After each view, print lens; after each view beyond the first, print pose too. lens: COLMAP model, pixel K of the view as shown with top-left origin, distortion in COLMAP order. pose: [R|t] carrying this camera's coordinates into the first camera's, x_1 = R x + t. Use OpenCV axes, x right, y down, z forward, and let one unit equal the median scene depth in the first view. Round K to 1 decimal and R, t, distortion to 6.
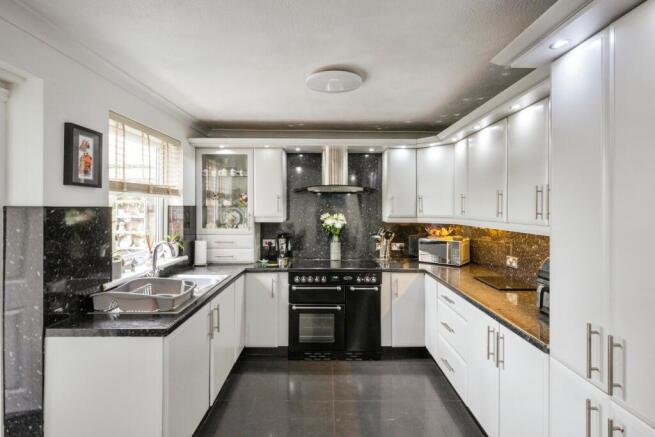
lens RADIAL K [[323.8, 0, 330.4], [0, 323.8, 205.6], [0, 0, 1]] dist [-0.000114, -0.000007]
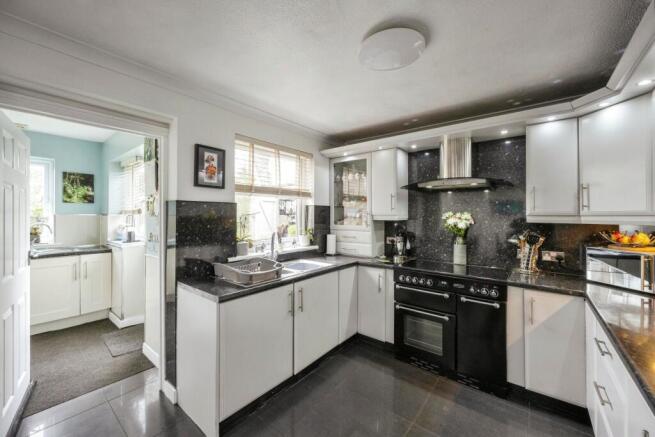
lens RADIAL K [[262.8, 0, 328.3], [0, 262.8, 213.6], [0, 0, 1]] dist [0.001021, 0.000164]
pose [[0.778264, -0.003118, -0.627929, 0.216554], [0.001715, 0.999994, -0.002839, 0.034130], [0.627935, 0.001133, 0.778265, 0.240107]]
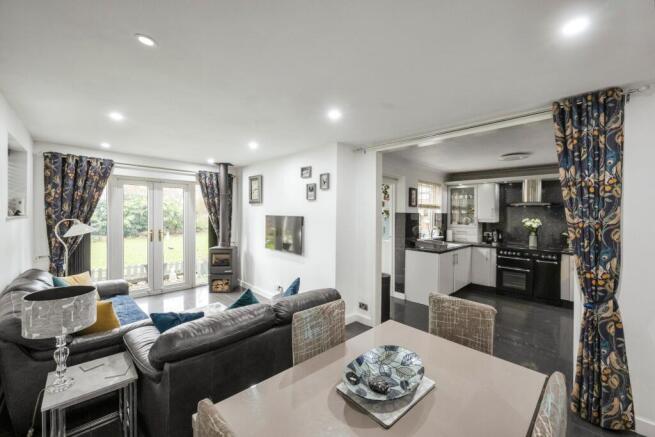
lens RADIAL K [[262.8, 0, 328.3], [0, 262.8, 213.6], [0, 0, 1]] dist [0.001021, 0.000164]
pose [[0.695569, 0.007929, -0.718416, 0.289075], [-0.008538, 0.999960, 0.002770, 0.003723], [0.718409, 0.004207, 0.695609, -0.784097]]
